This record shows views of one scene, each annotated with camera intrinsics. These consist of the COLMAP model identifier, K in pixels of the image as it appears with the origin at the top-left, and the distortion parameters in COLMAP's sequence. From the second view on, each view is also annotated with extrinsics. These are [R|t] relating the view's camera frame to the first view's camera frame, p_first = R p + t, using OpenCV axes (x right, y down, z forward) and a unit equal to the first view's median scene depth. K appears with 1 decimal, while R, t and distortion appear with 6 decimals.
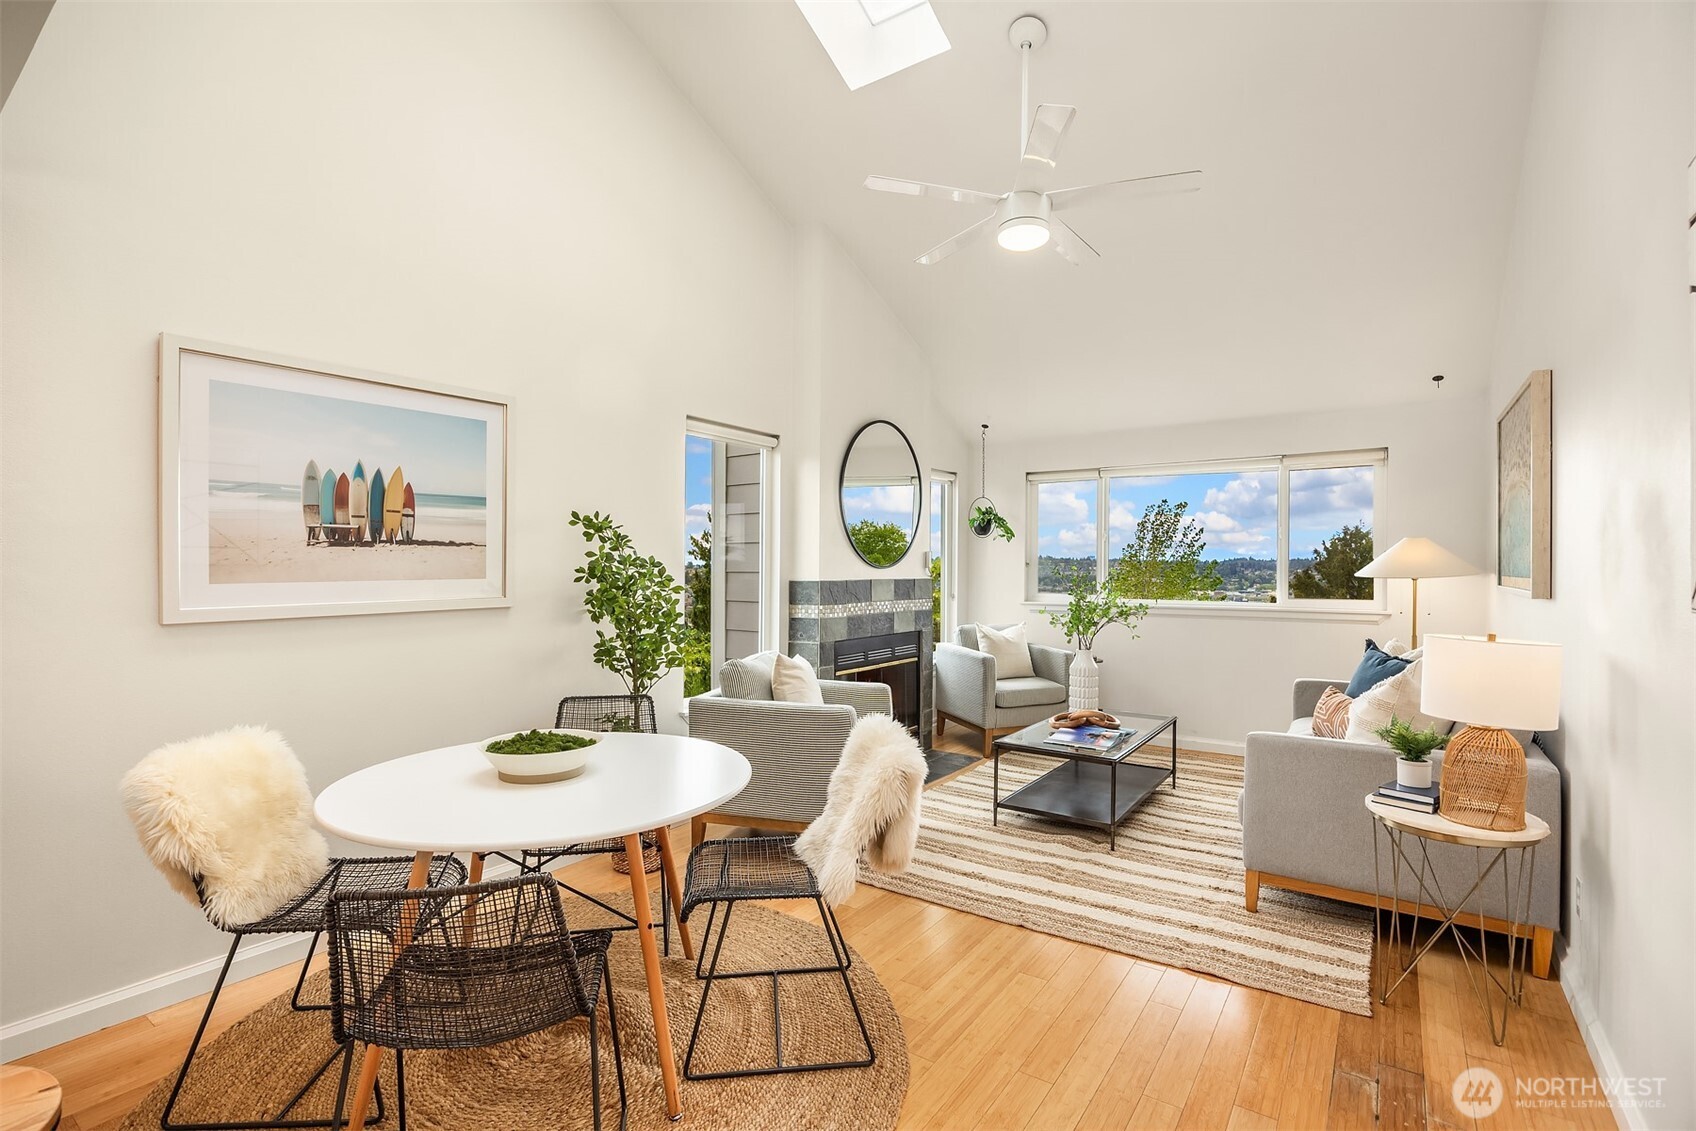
lens RADIAL K [[790.6, 0, 857.4], [0, 790.6, 572.4], [0, 0, 1]] dist [-0.001806, -0.000044]
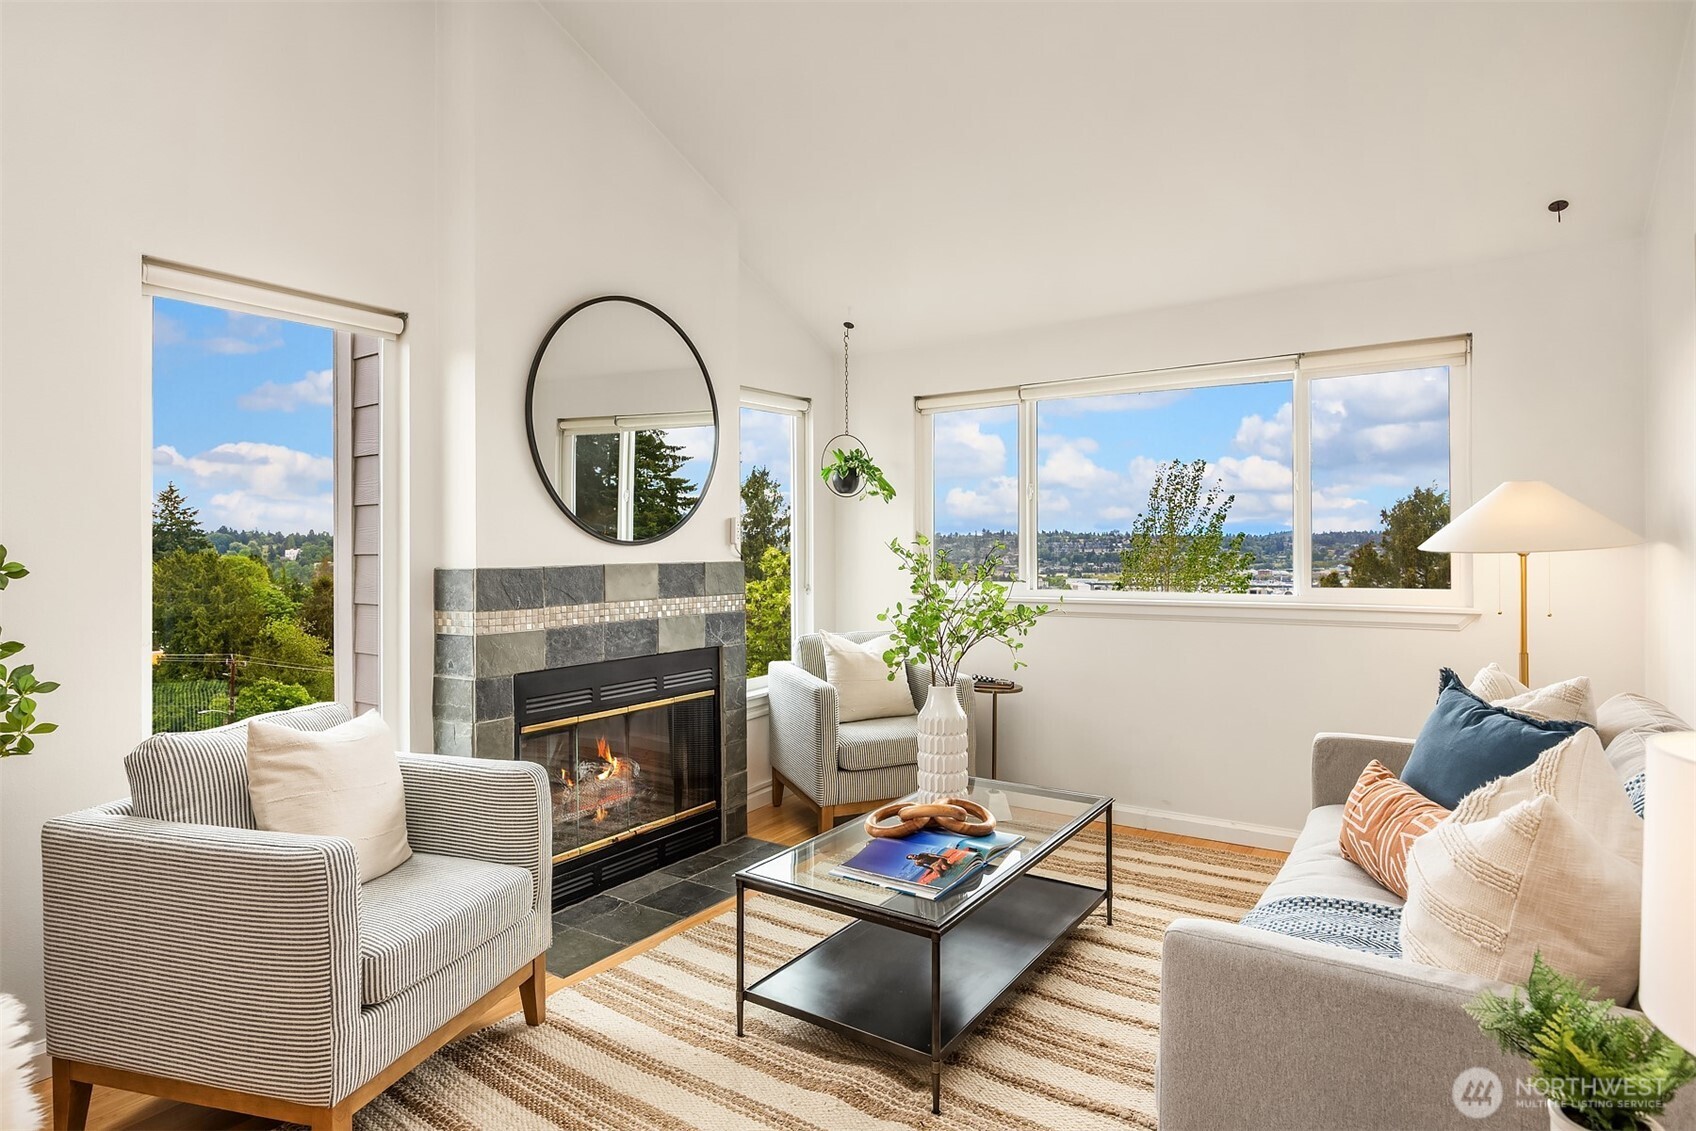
lens RADIAL K [[914.7, 0, 855.5], [0, 914.7, 544.0], [0, 0, 1]] dist [0.005559, 0.000026]
pose [[0.999914, -0.010685, 0.007636, 0.217260], [0.010748, 0.999908, -0.008271, 0.001287], [-0.007547, 0.008353, 0.999937, 0.339874]]
